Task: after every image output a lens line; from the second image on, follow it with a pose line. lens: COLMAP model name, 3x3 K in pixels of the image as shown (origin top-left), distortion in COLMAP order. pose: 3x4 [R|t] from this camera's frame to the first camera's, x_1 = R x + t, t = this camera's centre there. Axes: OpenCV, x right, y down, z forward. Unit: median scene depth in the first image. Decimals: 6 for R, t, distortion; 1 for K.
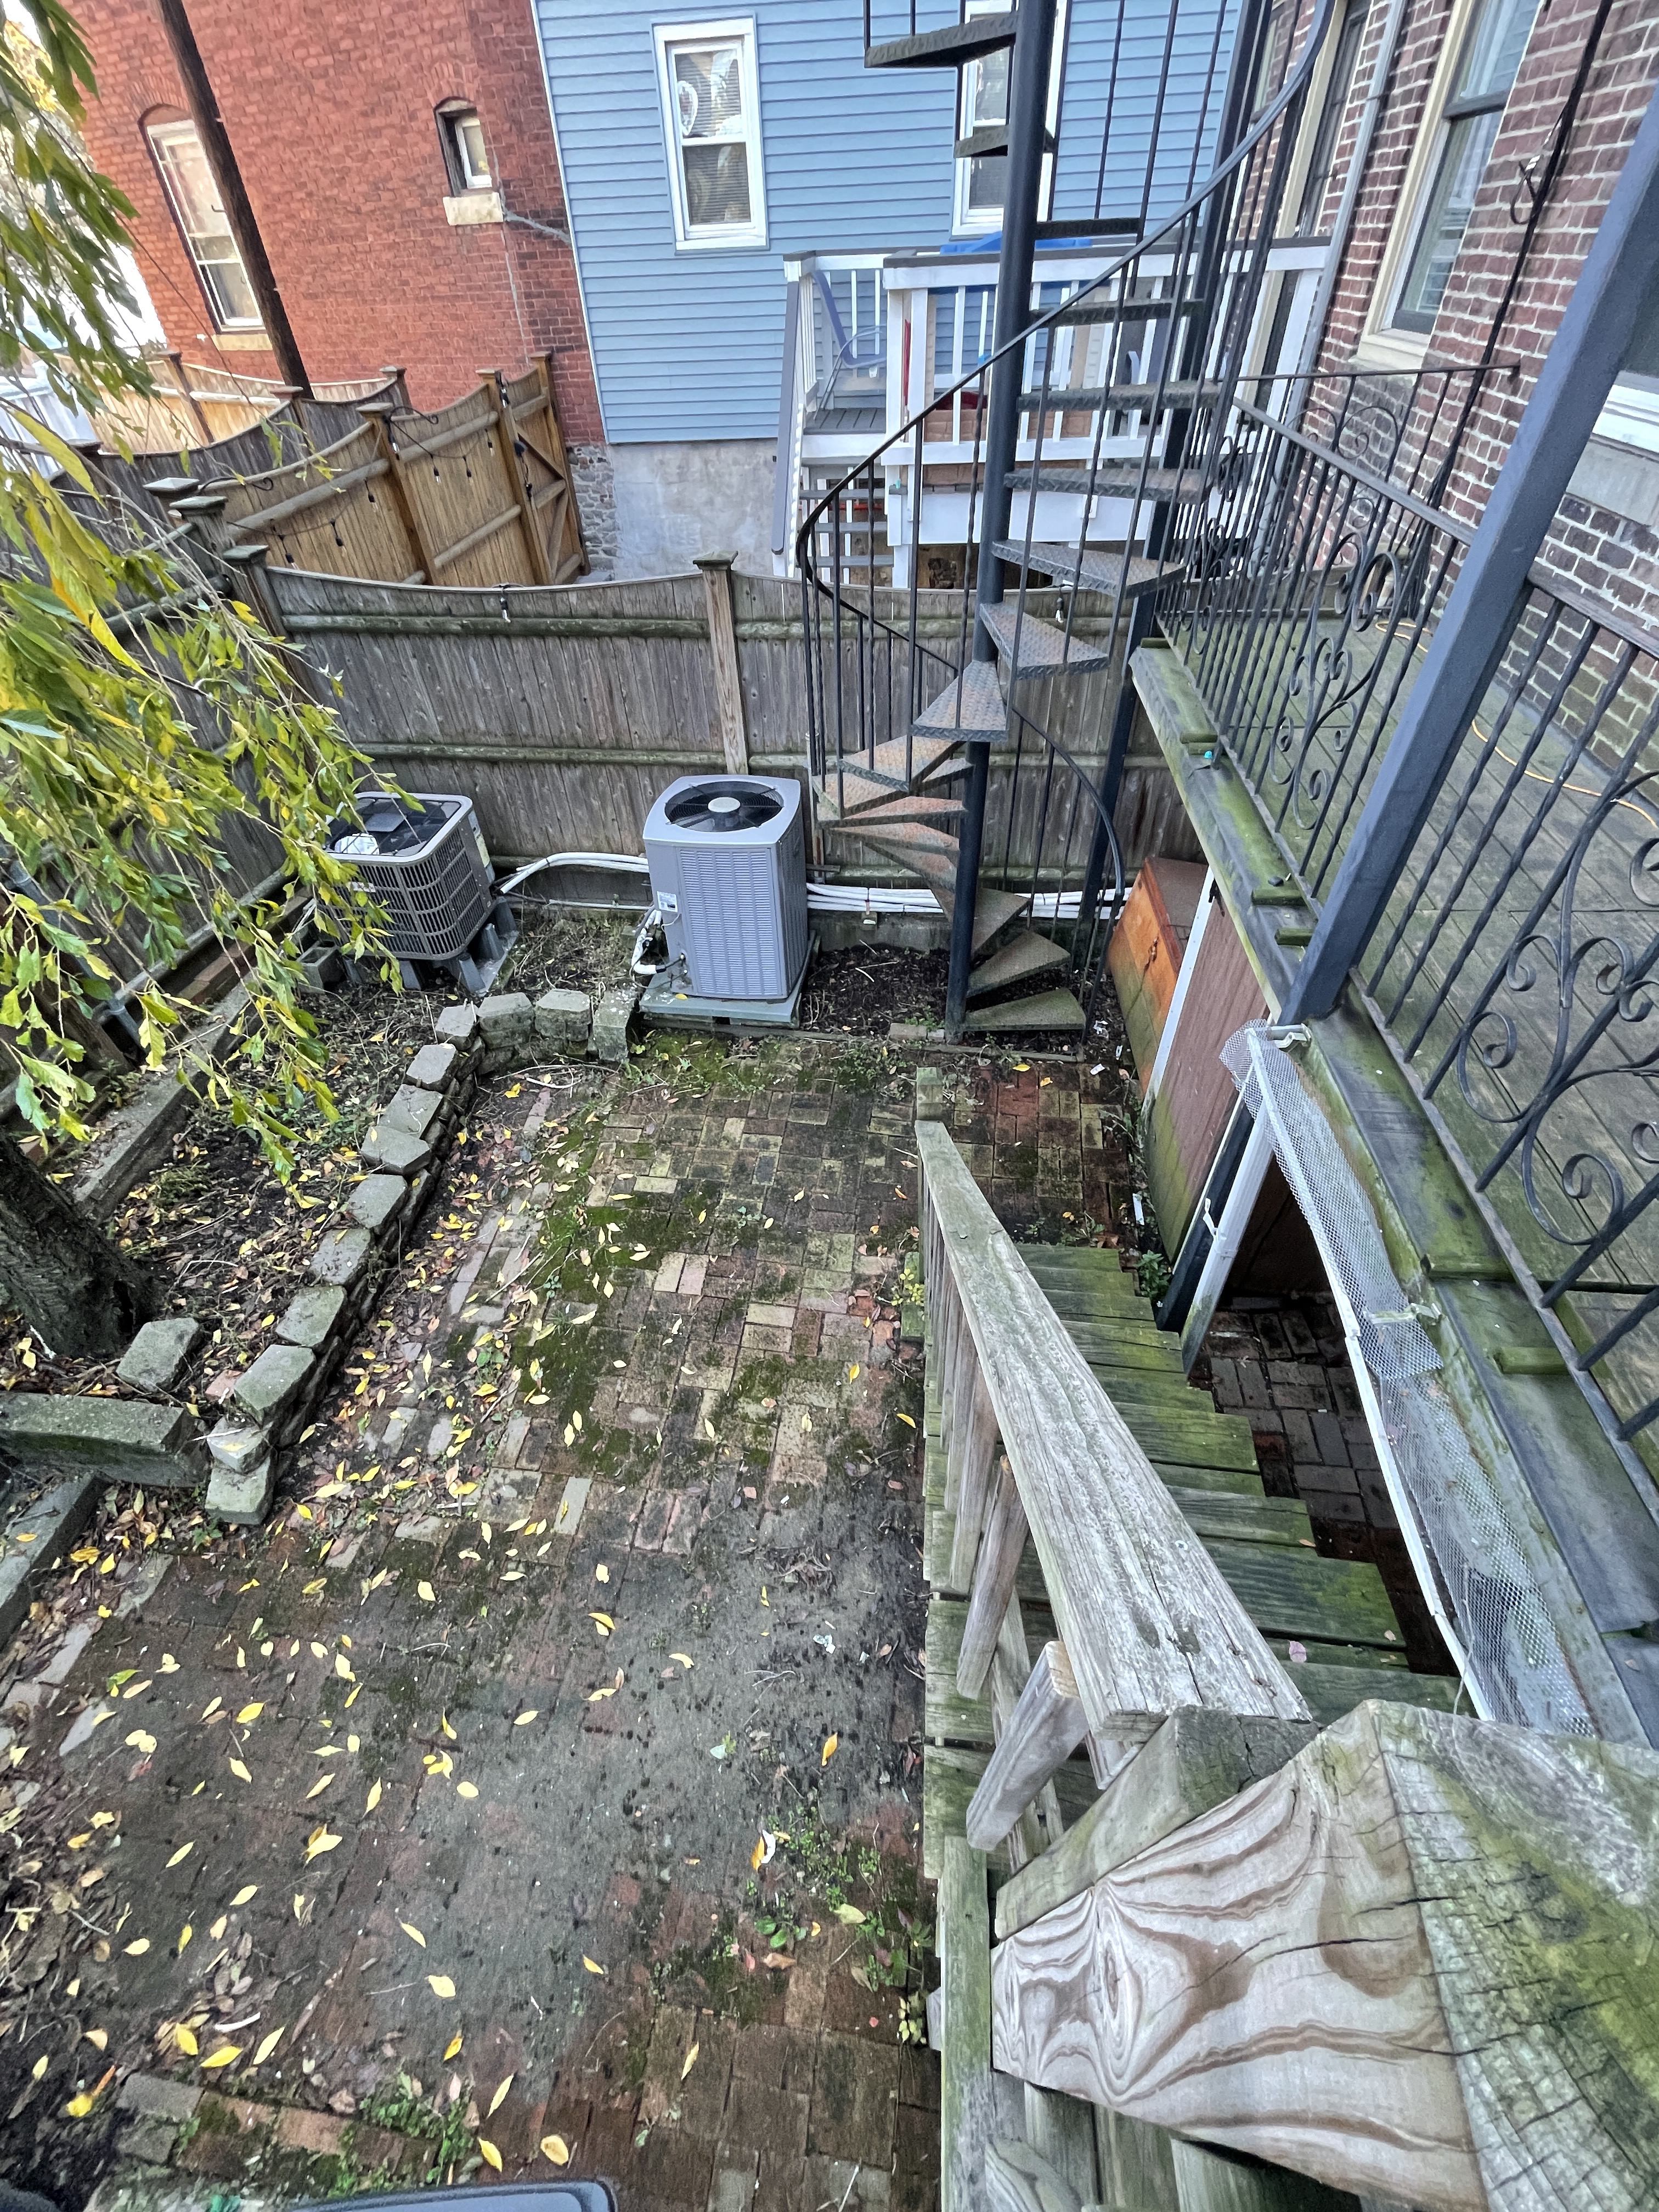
lens RADIAL K [[890.9, 0, 819.1], [0, 890.9, 1106.9], [0, 0, 1]] dist [-0.000610, -0.001166]
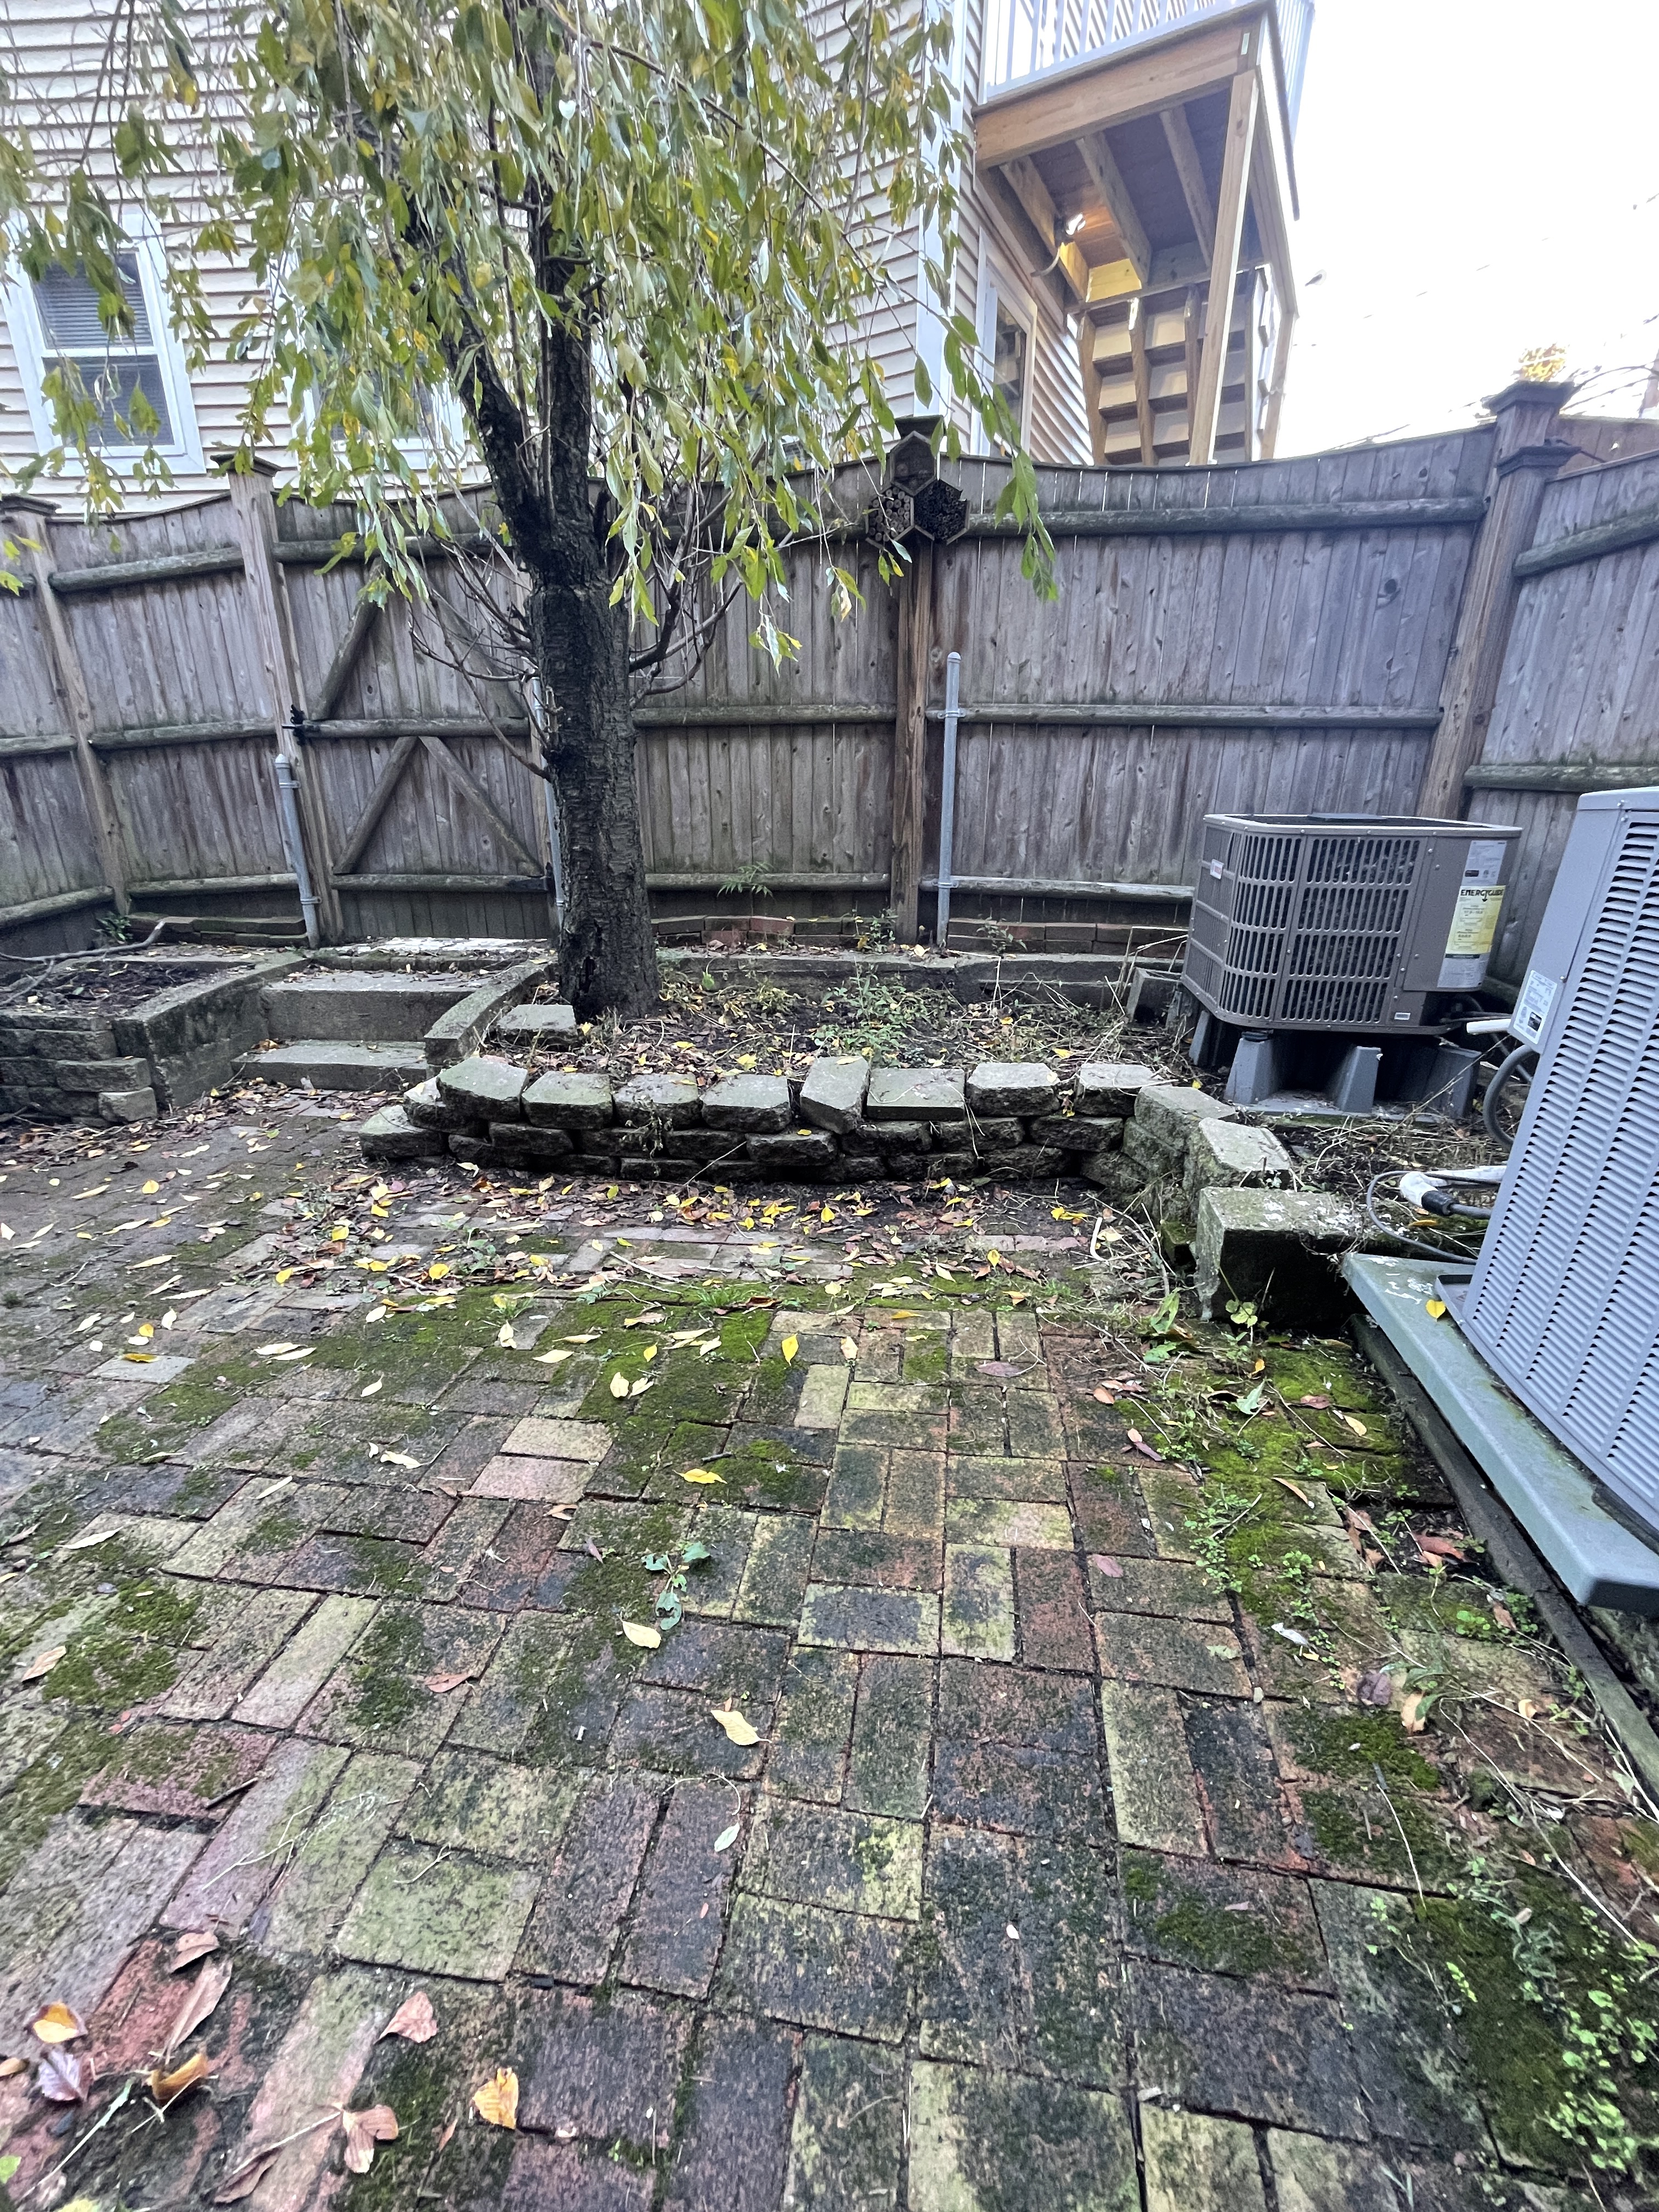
lens RADIAL K [[890.9, 0, 830.2], [0, 890.9, 1110.9], [0, 0, 1]] dist [-0.000610, -0.001166]
pose [[-0.012276, 0.373810, -0.927424, 0.175964], [-0.701546, 0.657687, 0.274375, -0.132971], [0.712519, 0.653998, 0.254171, 0.890421]]
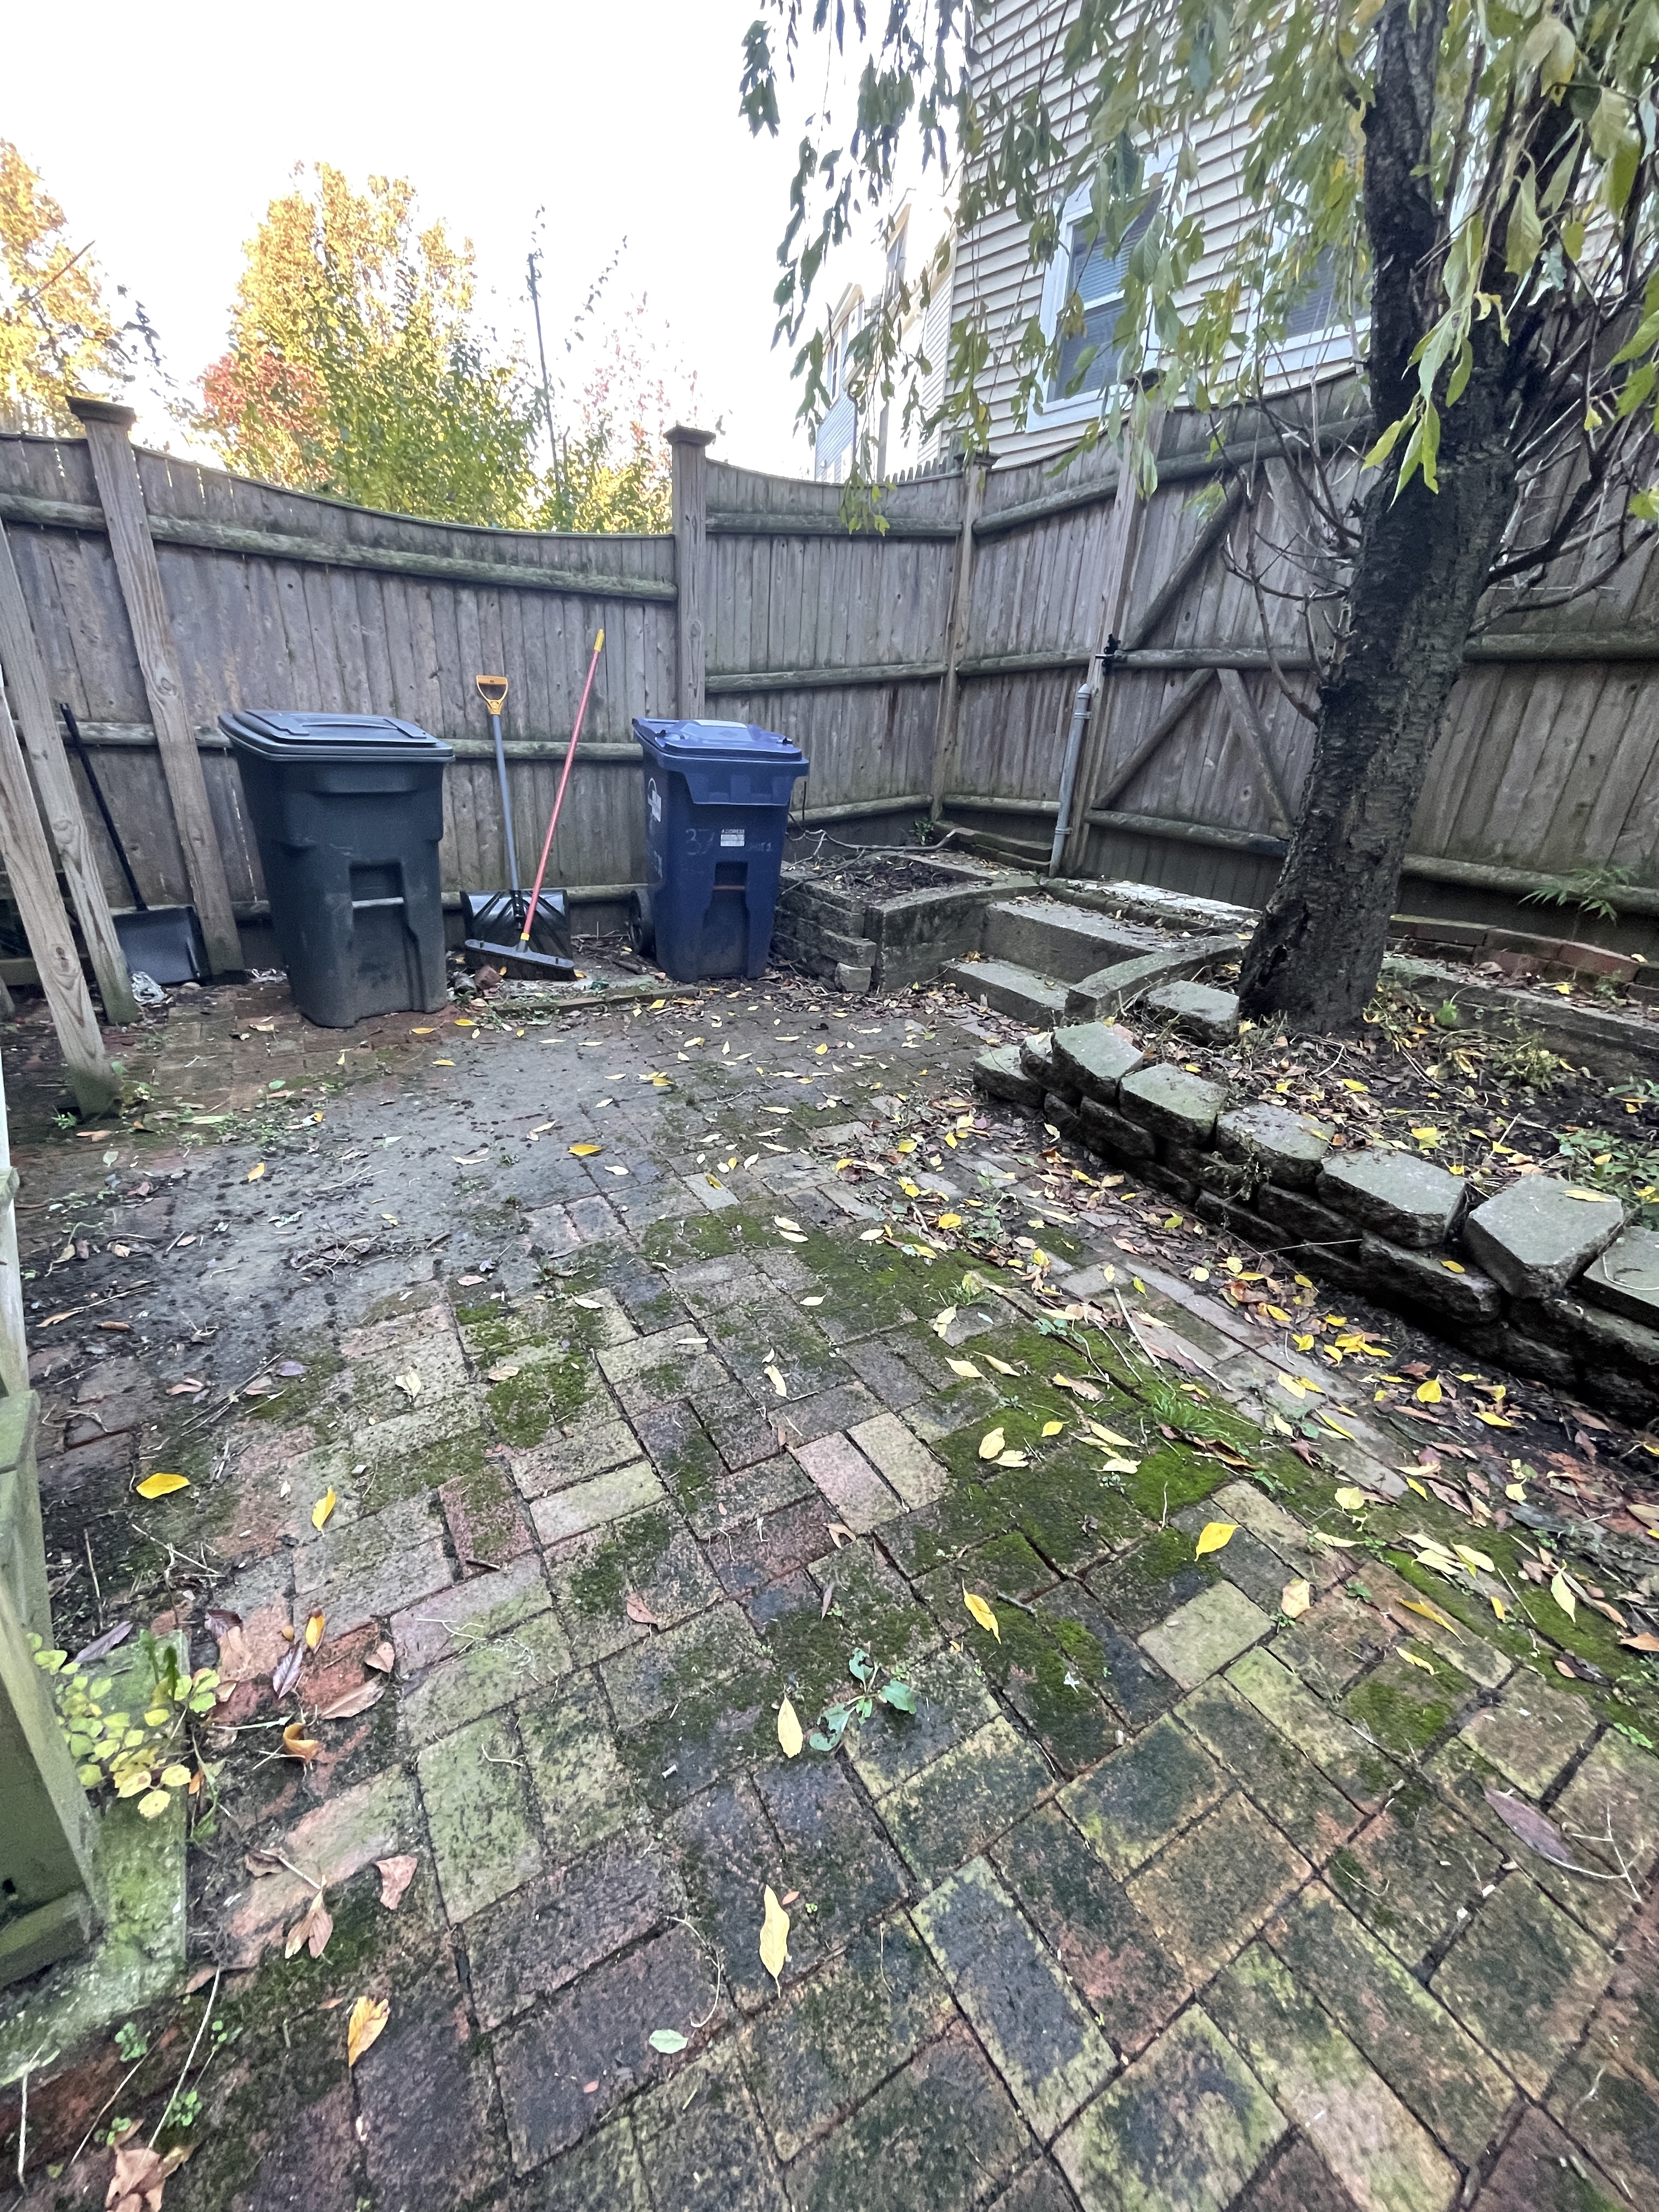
lens RADIAL K [[890.9, 0, 827.9], [0, 890.9, 1108.9], [0, 0, 1]] dist [-0.000610, -0.001166]
pose [[-0.775745, 0.256863, -0.576404, 0.044890], [-0.461838, 0.391355, 0.795957, -0.175249], [0.430030, 0.883664, -0.184962, 0.935153]]
